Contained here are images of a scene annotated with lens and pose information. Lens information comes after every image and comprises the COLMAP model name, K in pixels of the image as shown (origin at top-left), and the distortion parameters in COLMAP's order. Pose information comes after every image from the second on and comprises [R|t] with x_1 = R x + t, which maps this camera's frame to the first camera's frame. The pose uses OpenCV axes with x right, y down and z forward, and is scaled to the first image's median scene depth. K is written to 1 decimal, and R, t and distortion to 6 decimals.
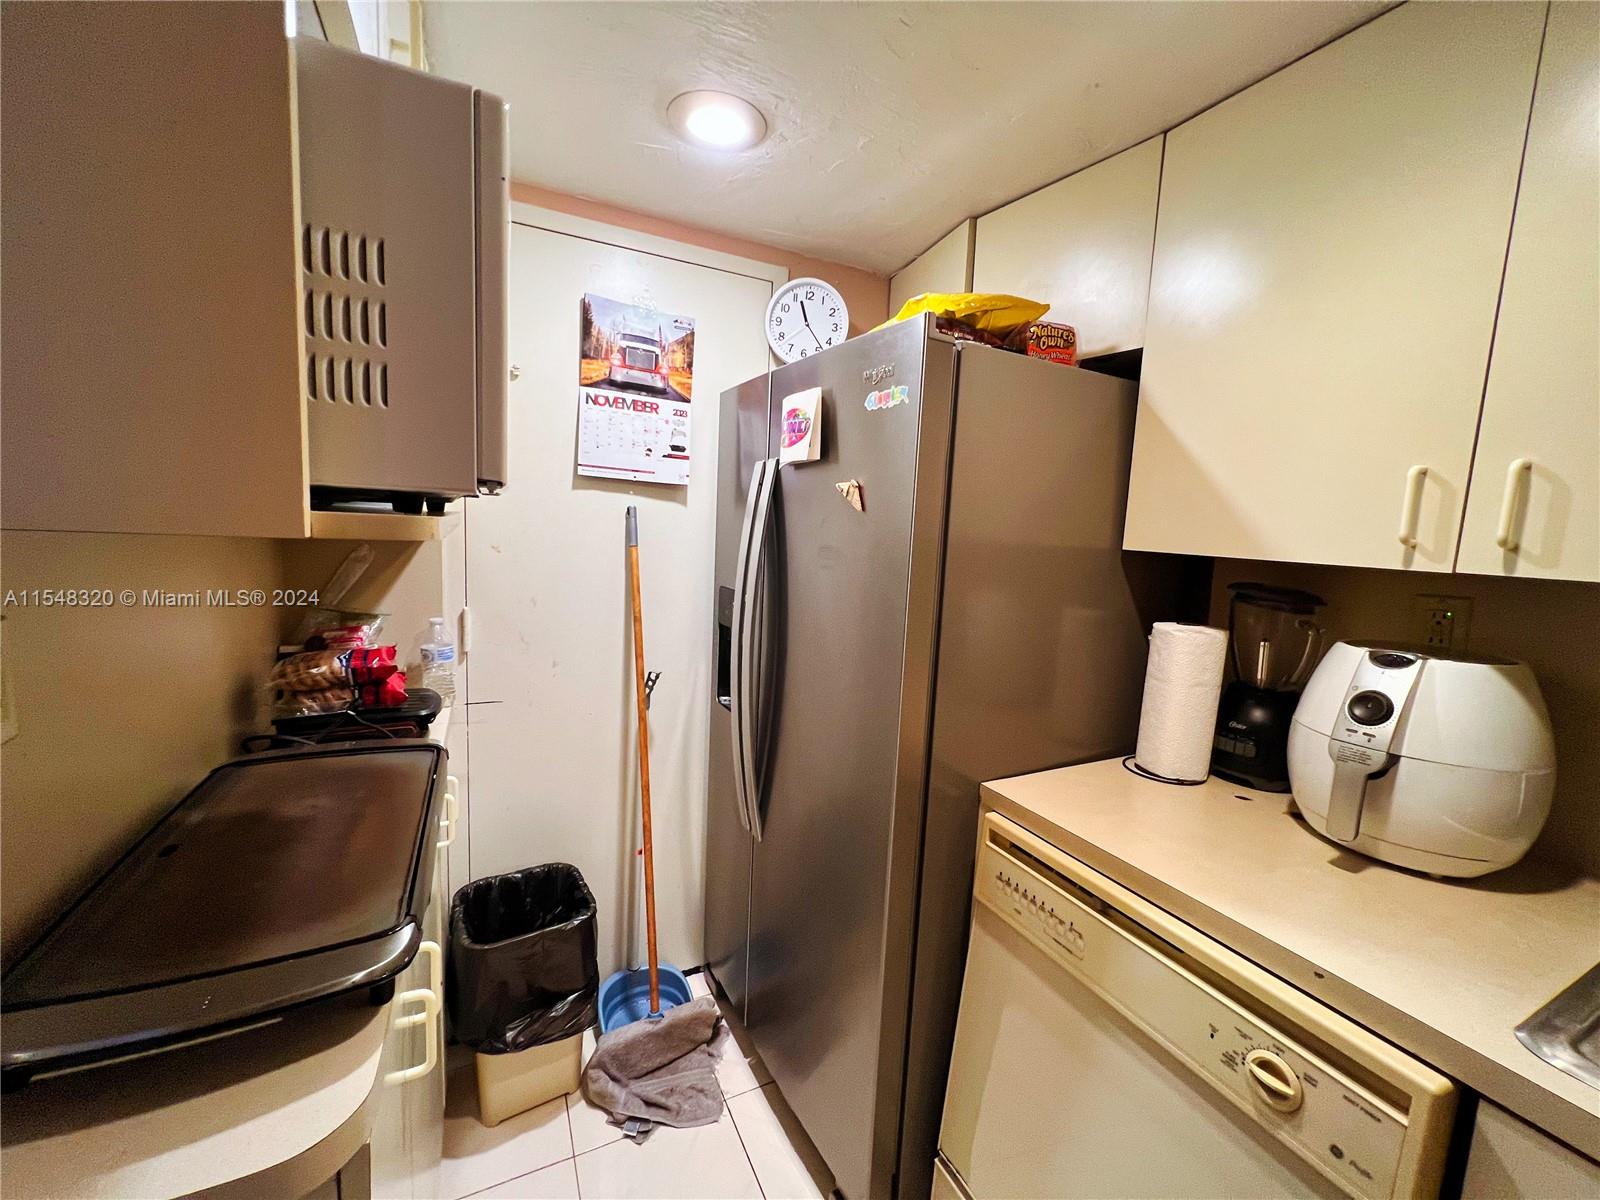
lens RADIAL K [[636.0, 0, 796.7], [0, 636.0, 600.7], [0, 0, 1]] dist [0.001080, 0.000357]
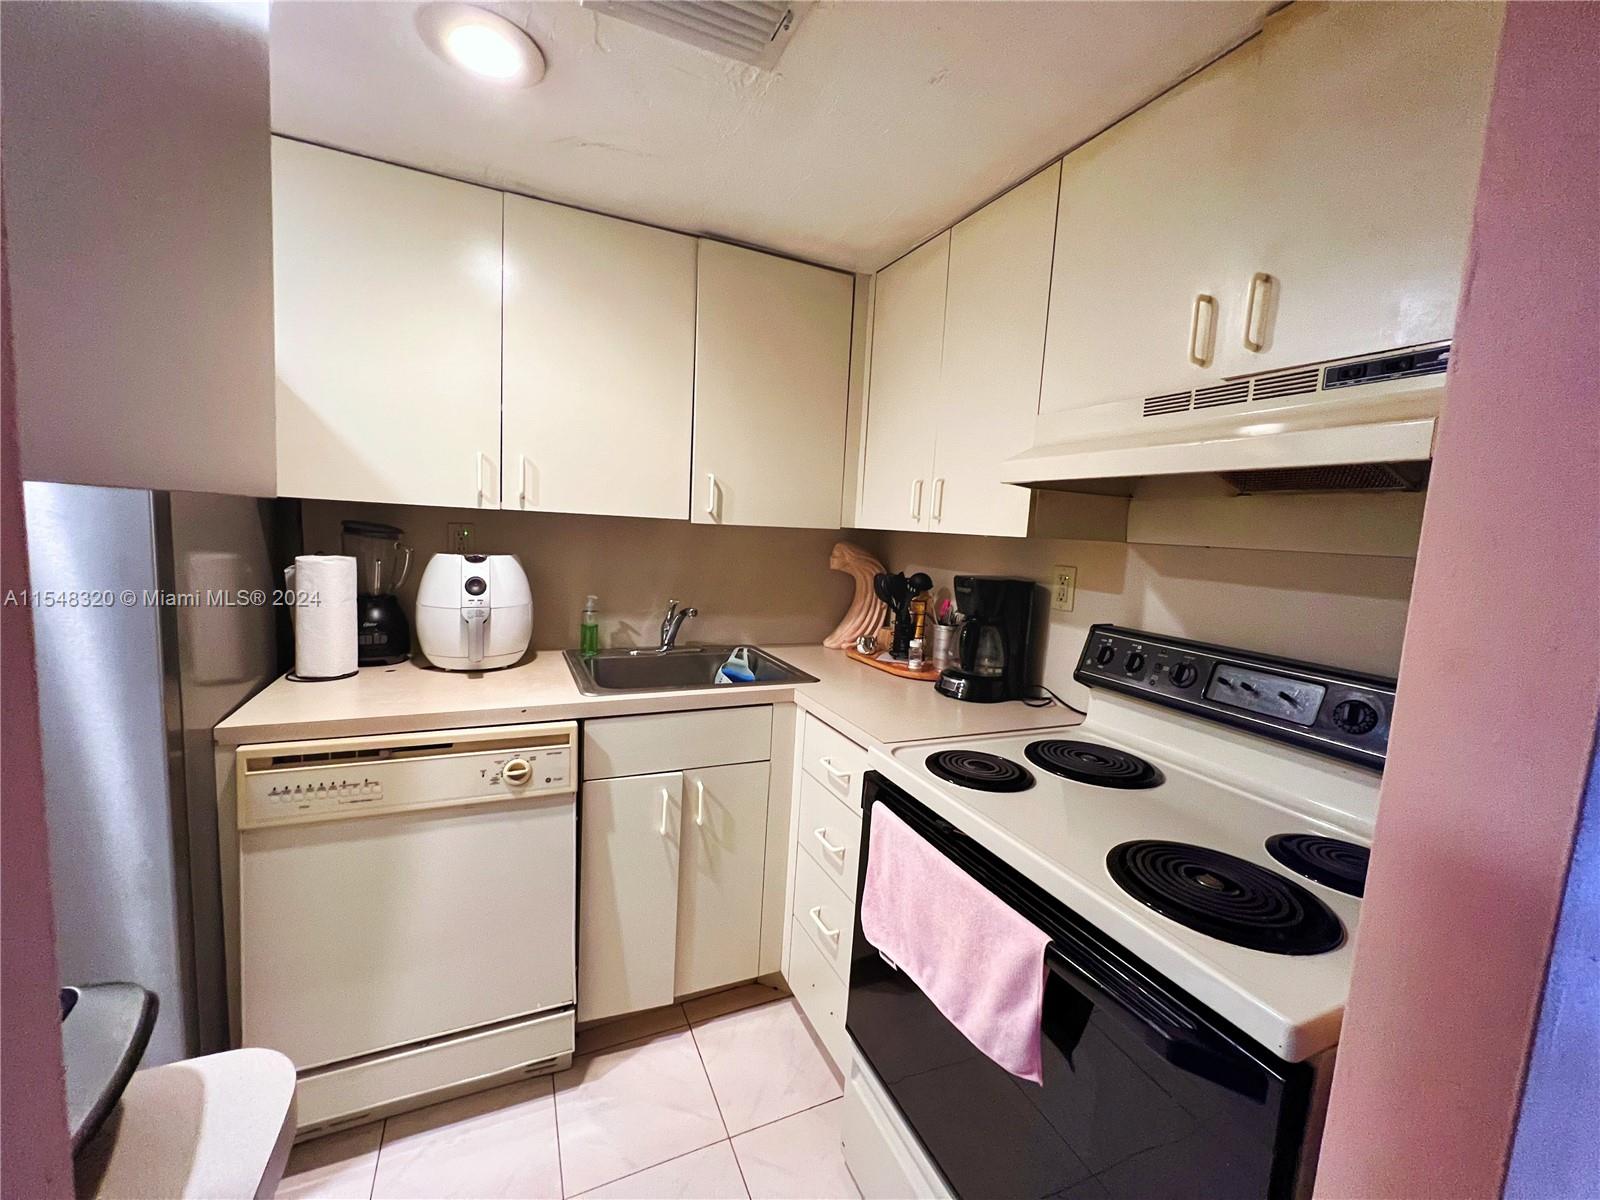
lens RADIAL K [[636.0, 0, 796.7], [0, 636.0, 600.7], [0, 0, 1]] dist [0.001080, 0.000357]
pose [[0.022835, -0.155835, 0.987519, -0.787176], [0.066512, 0.985825, 0.154029, -0.006817], [-0.997524, 0.062165, 0.032876, 0.035803]]
